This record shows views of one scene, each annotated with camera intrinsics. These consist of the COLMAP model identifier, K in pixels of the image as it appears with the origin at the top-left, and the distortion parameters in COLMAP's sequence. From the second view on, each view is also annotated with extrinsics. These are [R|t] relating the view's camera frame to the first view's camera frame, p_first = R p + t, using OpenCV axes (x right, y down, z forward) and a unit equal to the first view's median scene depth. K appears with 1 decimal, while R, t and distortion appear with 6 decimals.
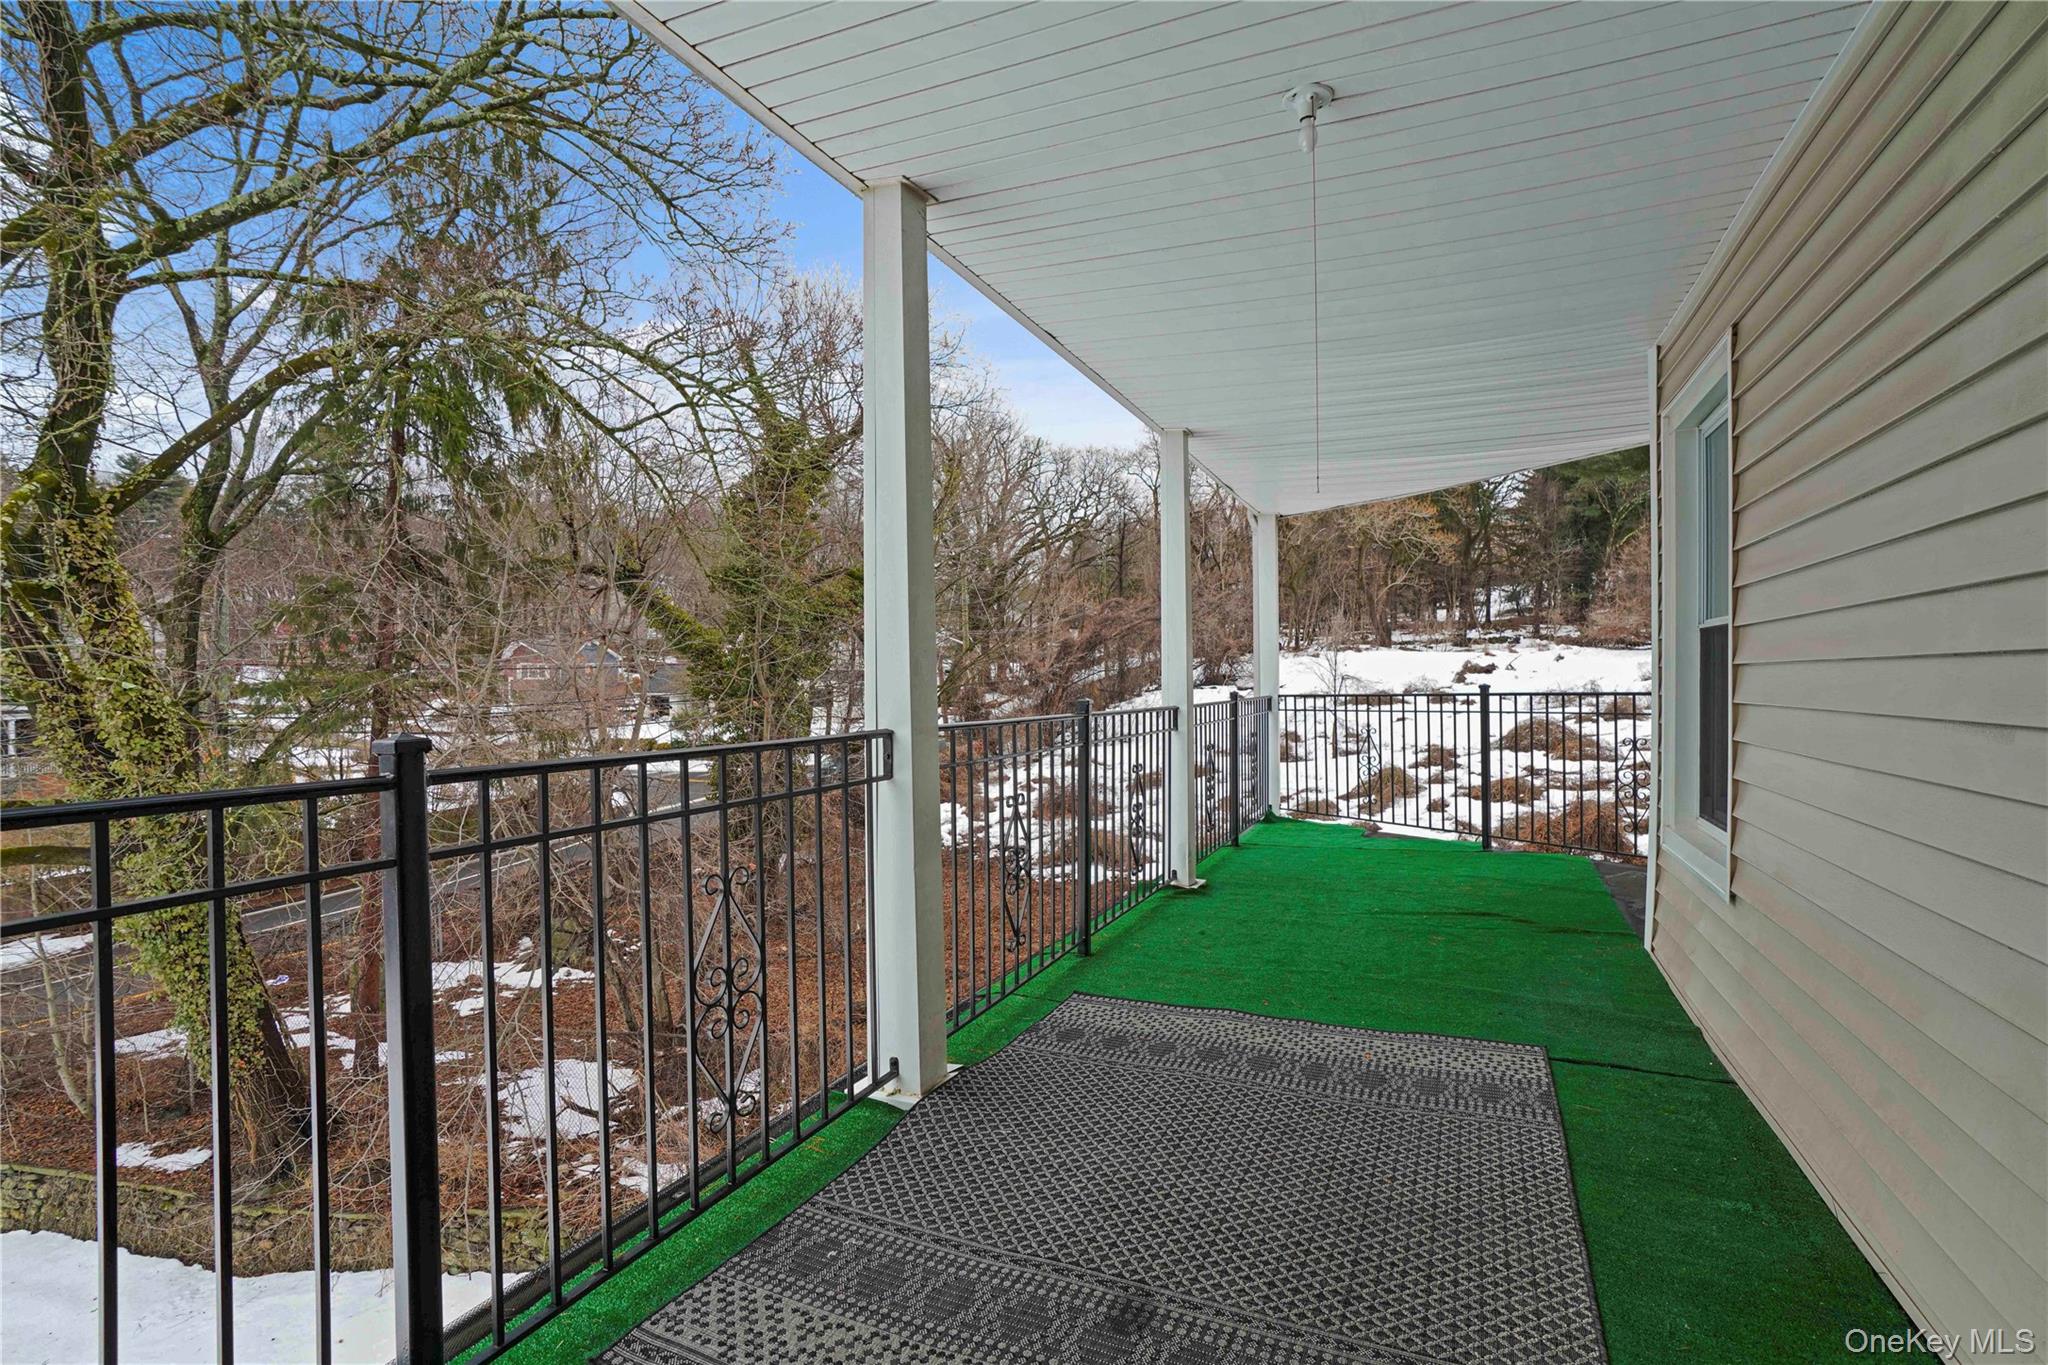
lens RADIAL K [[949.9, 0, 1035.6], [0, 949.9, 683.1], [0, 0, 1]] dist [-0.060094, 0.029615]
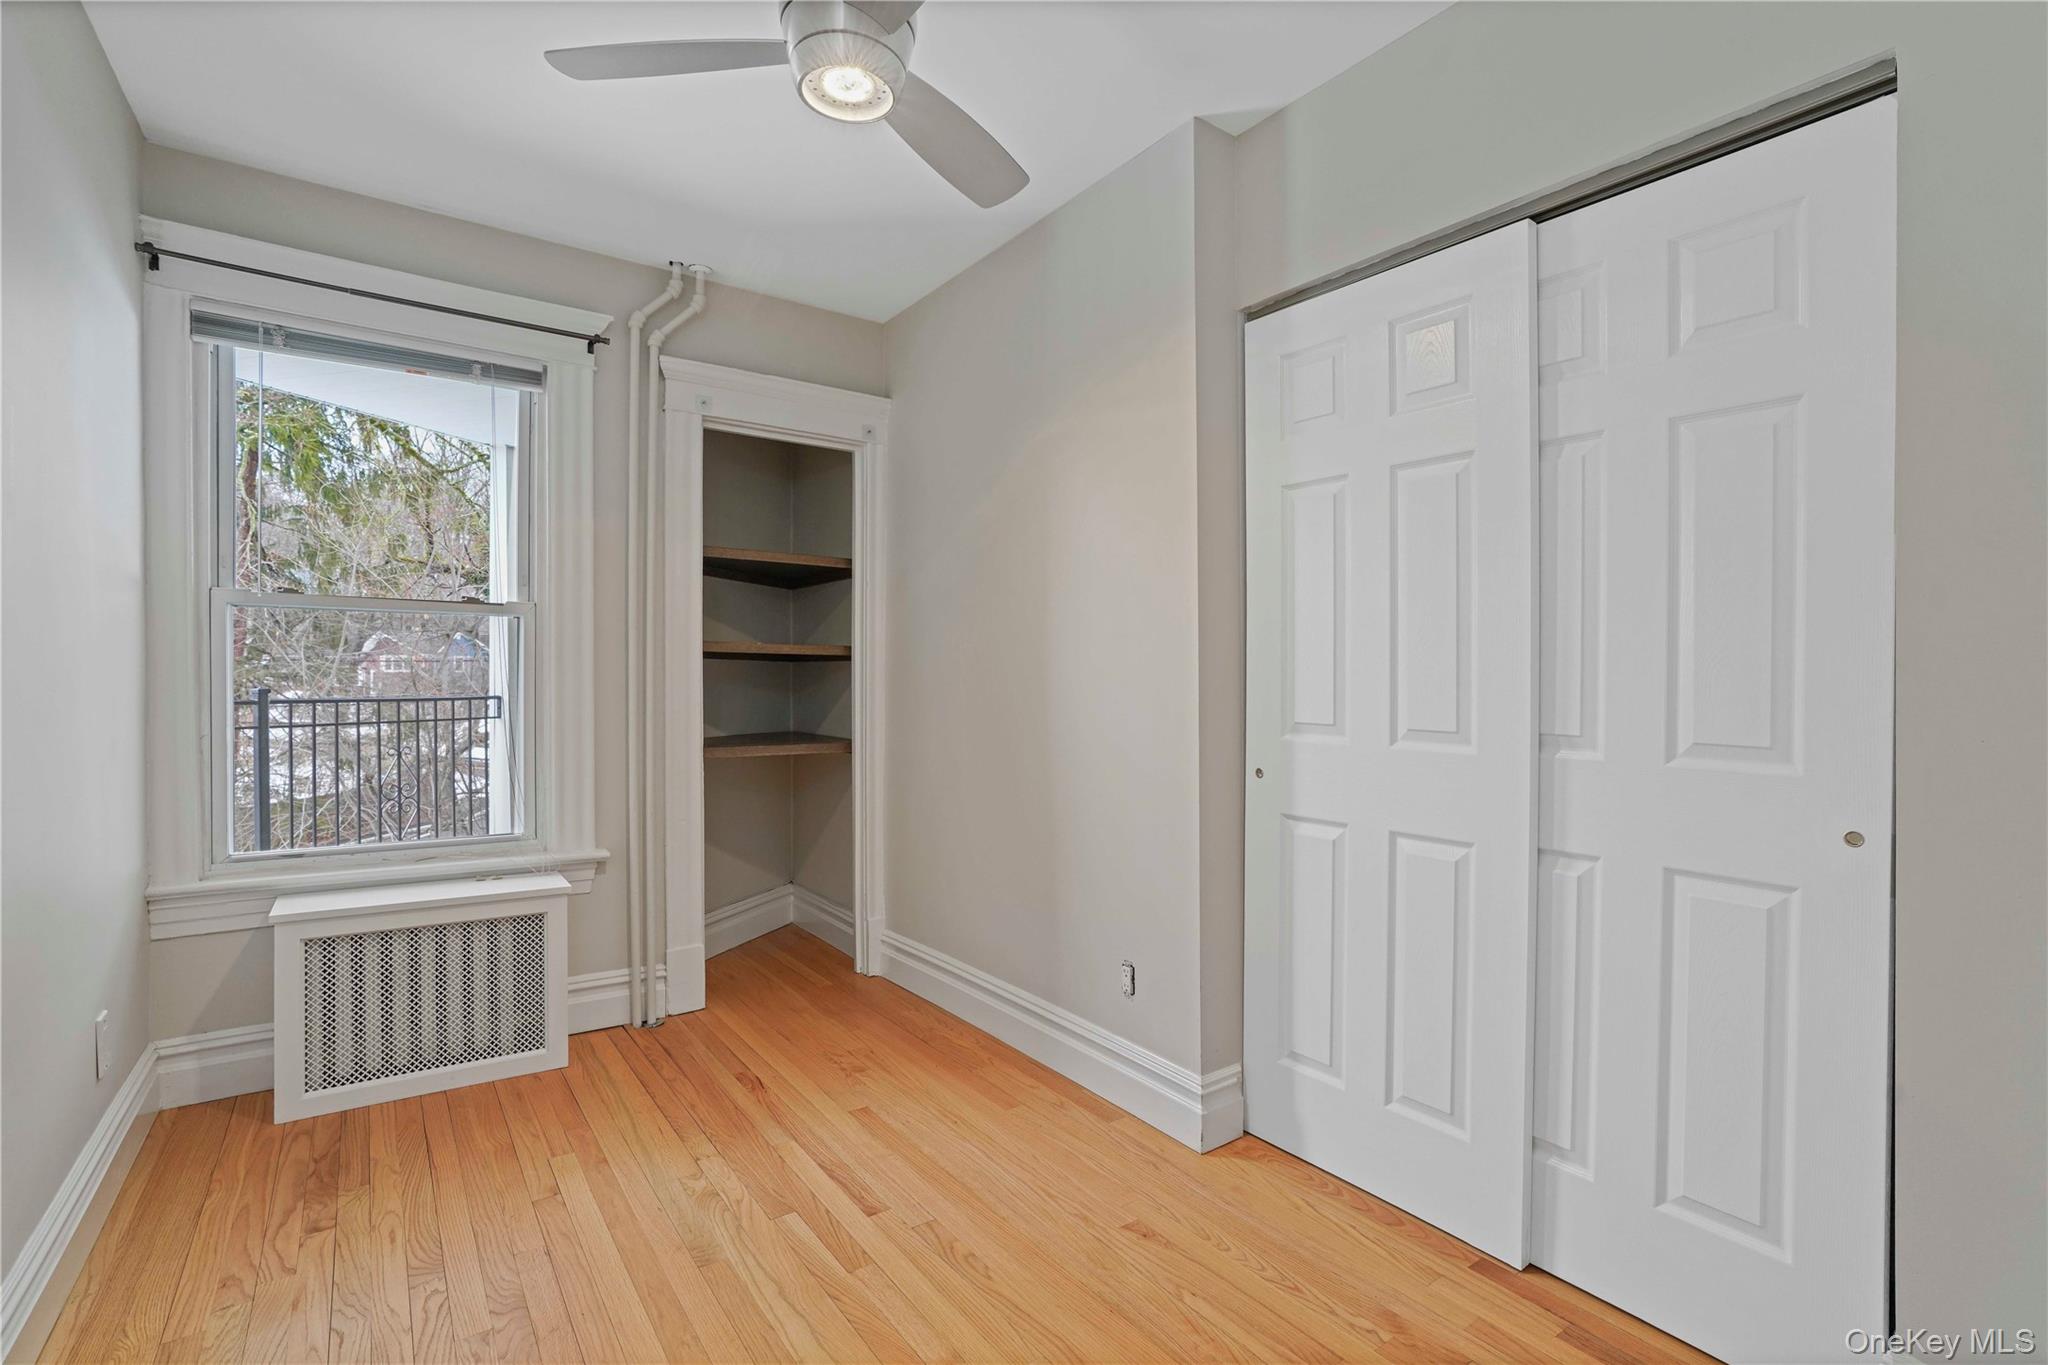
lens RADIAL K [[949.9, 0, 1035.6], [0, 949.9, 683.1], [0, 0, 1]] dist [-0.060094, 0.029615]
pose [[0.994273, 0.014352, 0.105897, 0.134672], [-0.014132, 0.999896, -0.002829, 0.001559], [-0.105927, 0.001316, 0.994373, -0.201341]]
